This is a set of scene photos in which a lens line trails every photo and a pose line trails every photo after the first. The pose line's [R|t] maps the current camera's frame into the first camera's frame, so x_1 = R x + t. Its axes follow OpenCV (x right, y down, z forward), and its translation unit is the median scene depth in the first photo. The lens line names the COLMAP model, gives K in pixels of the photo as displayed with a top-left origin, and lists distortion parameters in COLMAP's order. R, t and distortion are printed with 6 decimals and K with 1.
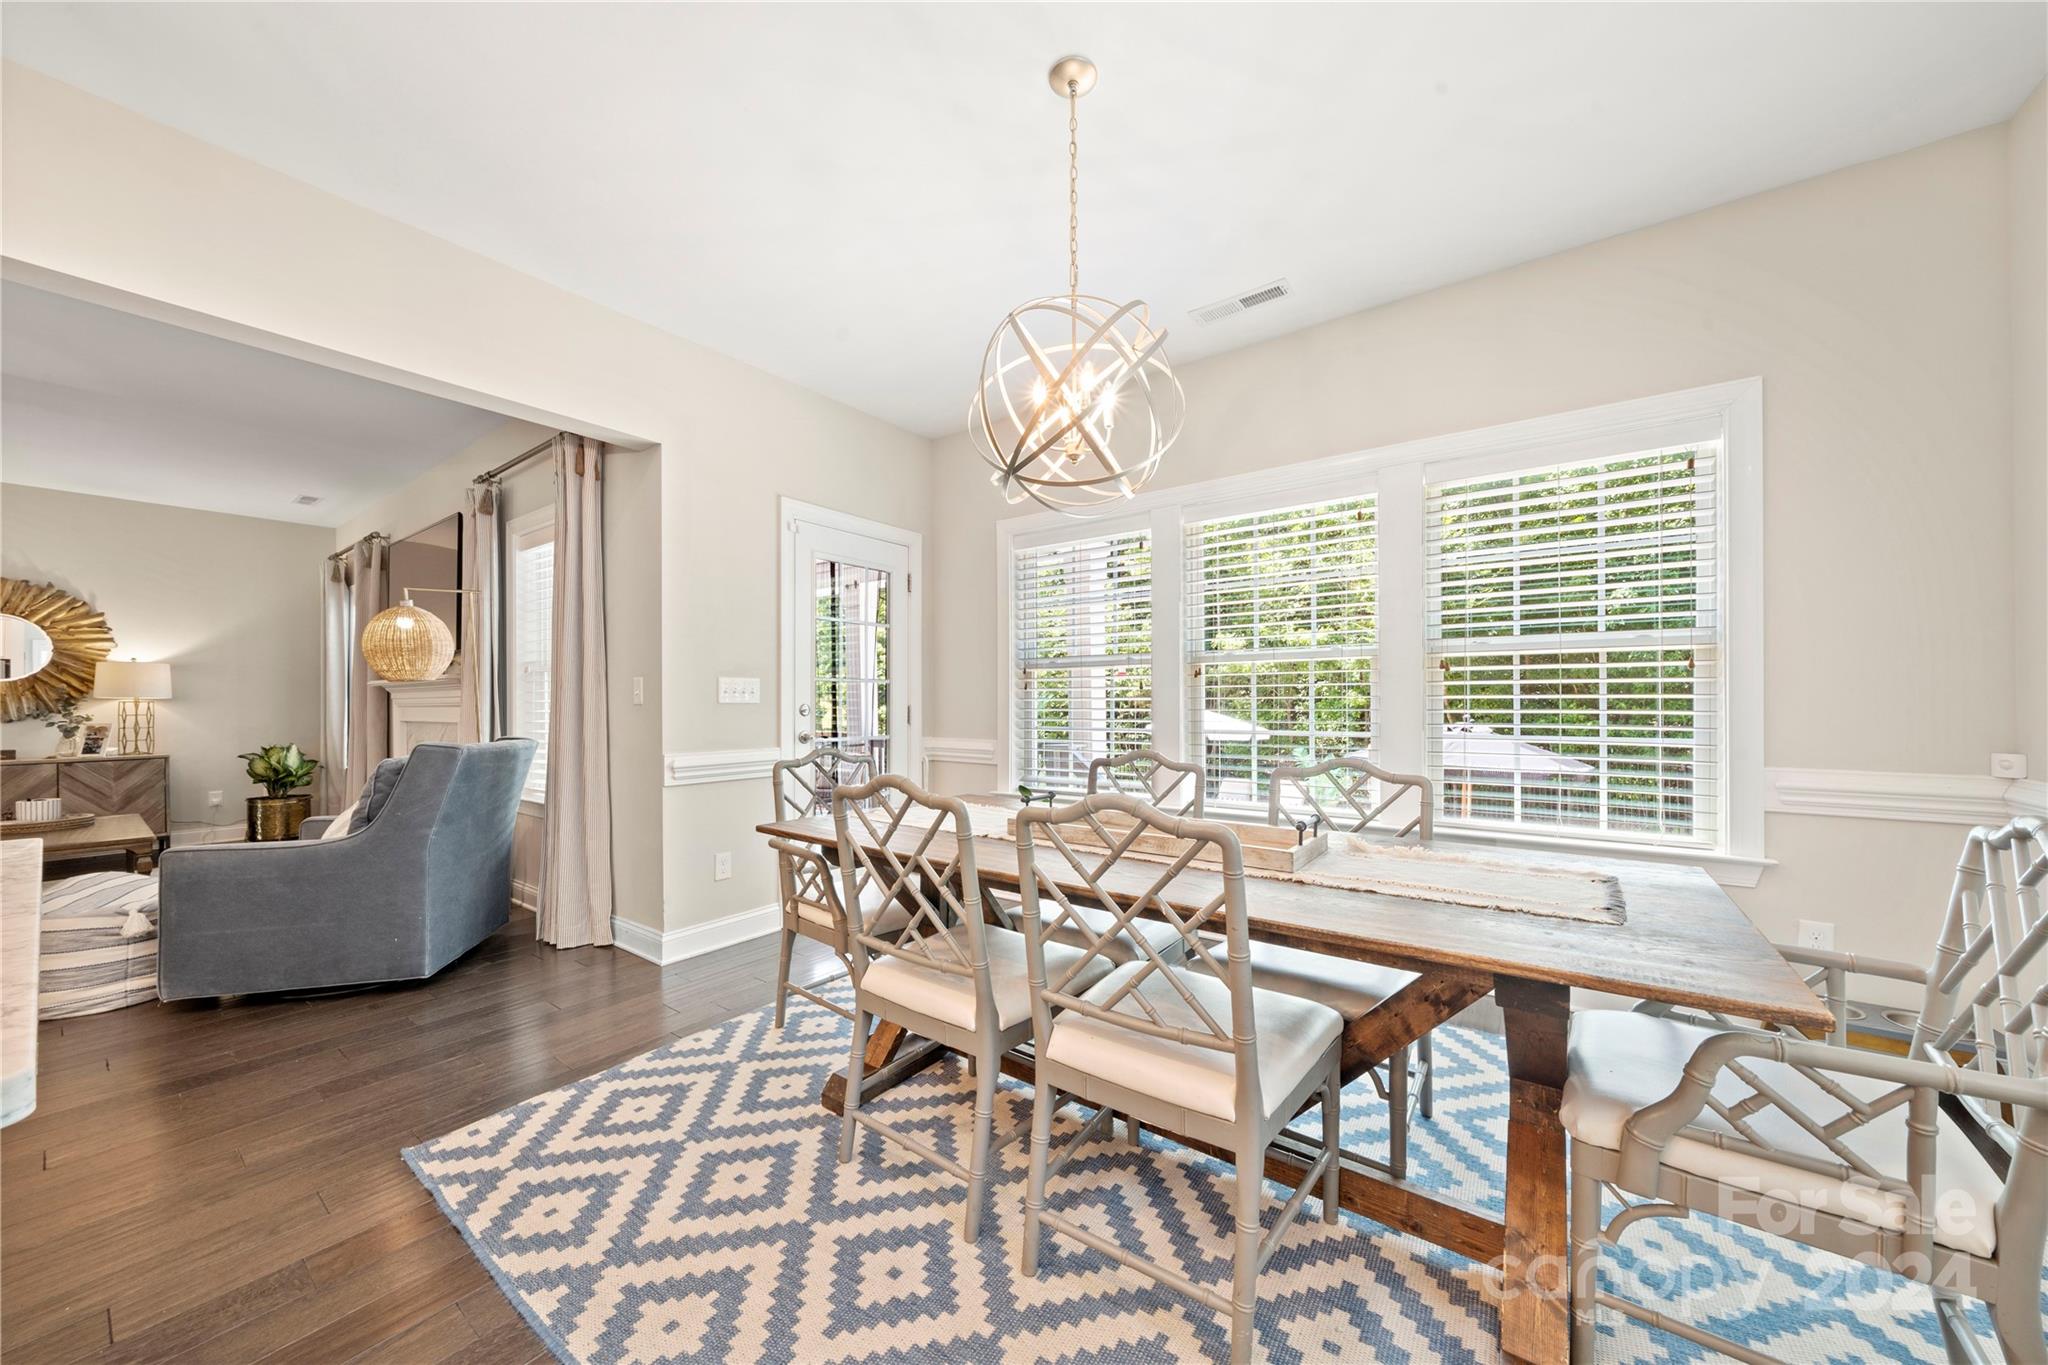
lens RADIAL K [[704.2, 0, 1020.3], [0, 704.2, 716.9], [0, 0, 1]] dist [-0.001093, -0.000035]
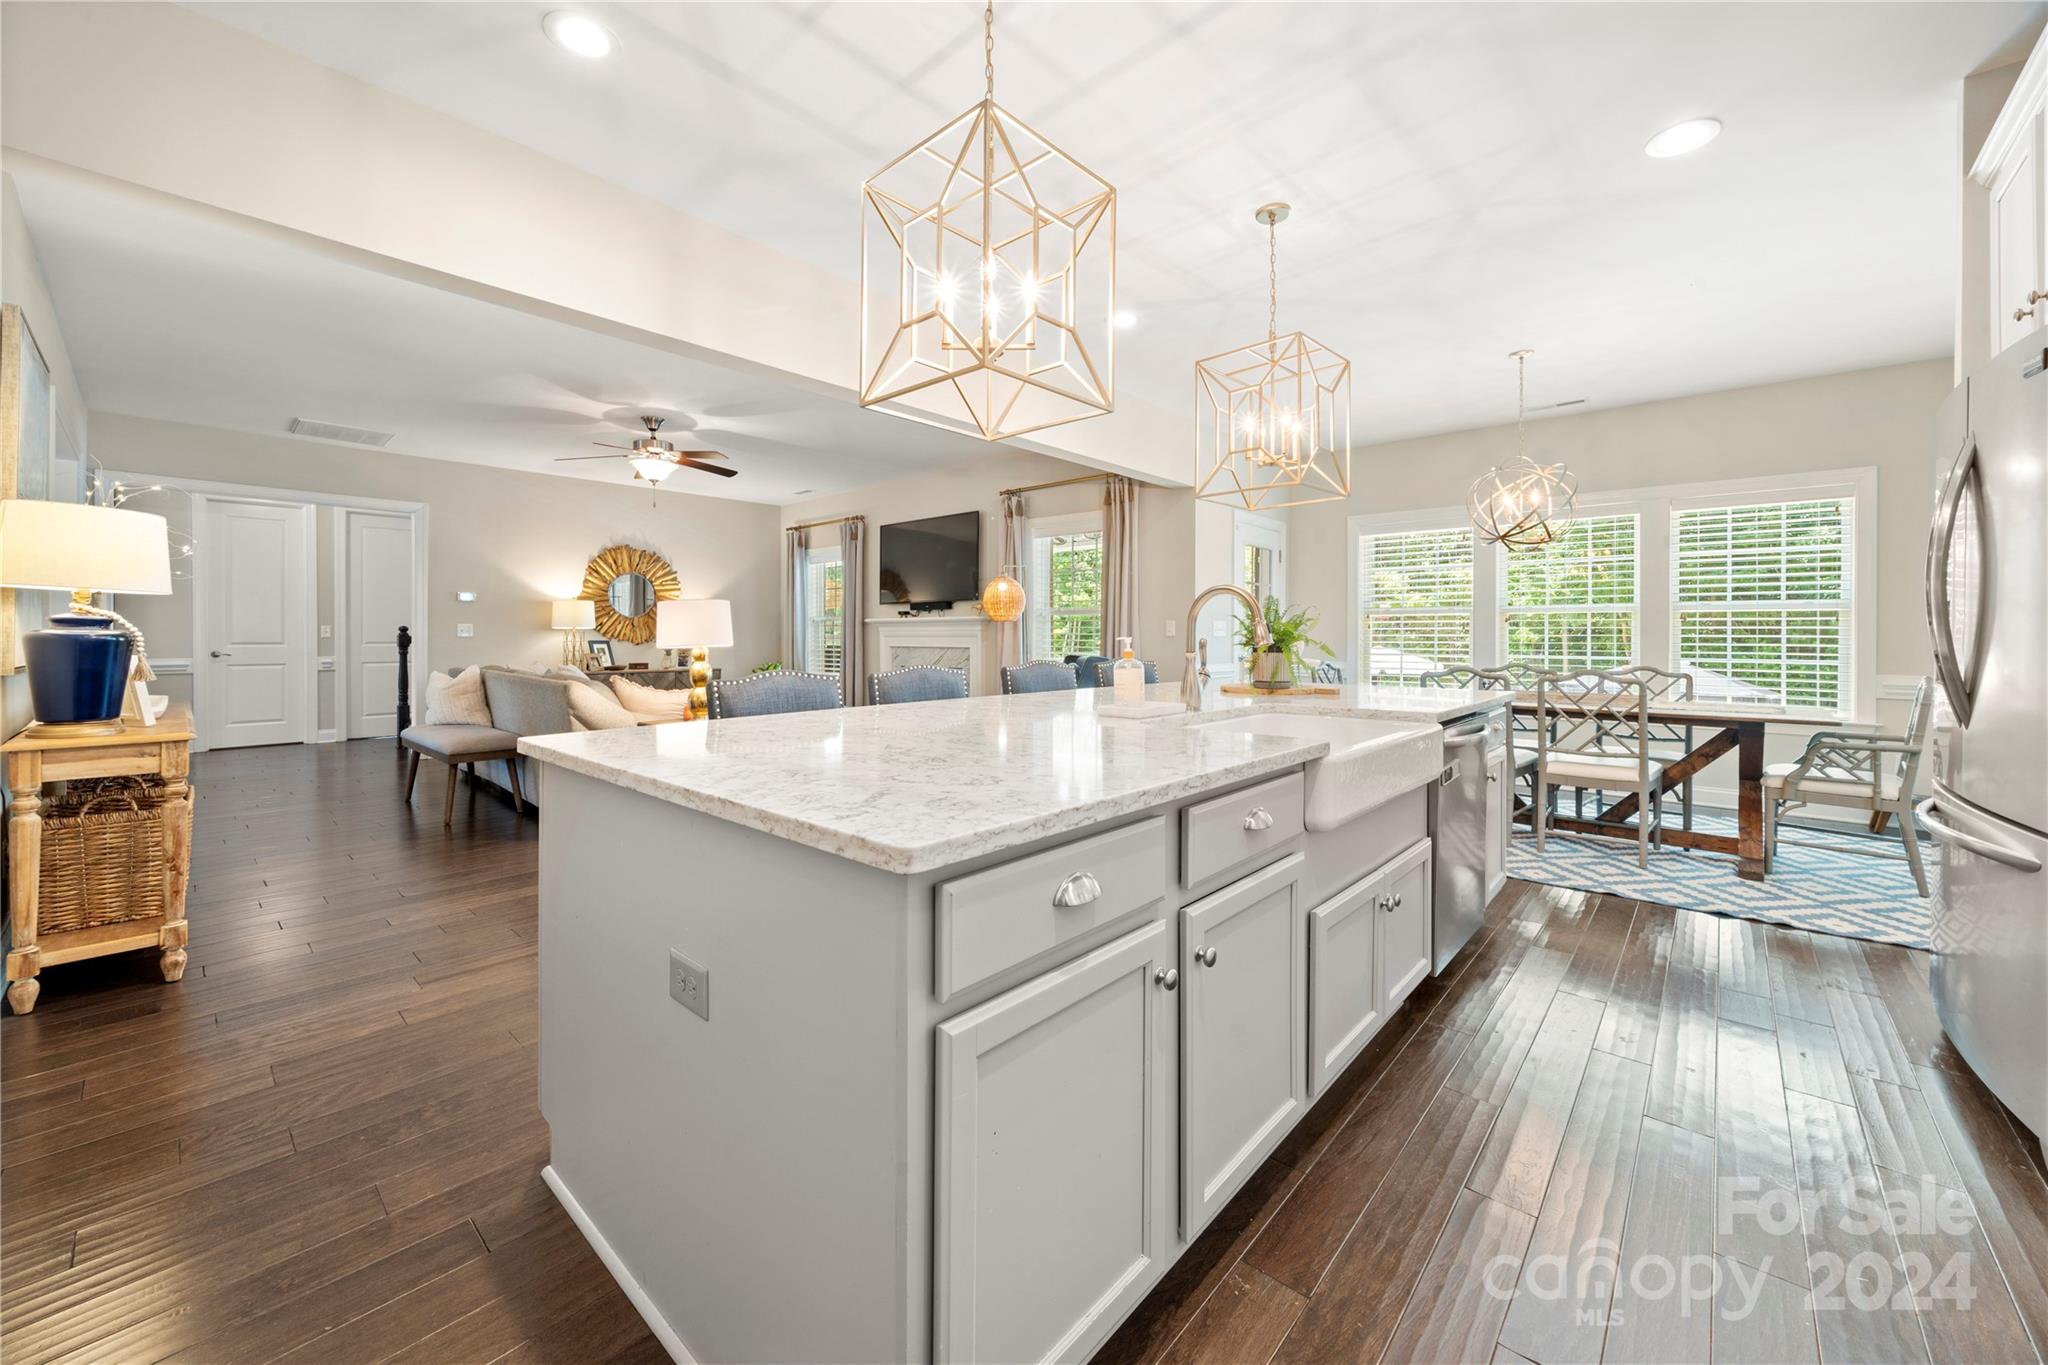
lens RADIAL K [[773.4, 0, 1027.3], [0, 773.4, 648.3], [0, 0, 1]] dist [0.000850, 0.000105]
pose [[0.995383, 0.010653, -0.095389, -0.911891], [-0.011524, 0.999897, -0.008588, 0.040075], [0.095288, 0.009647, 0.995403, -1.160055]]
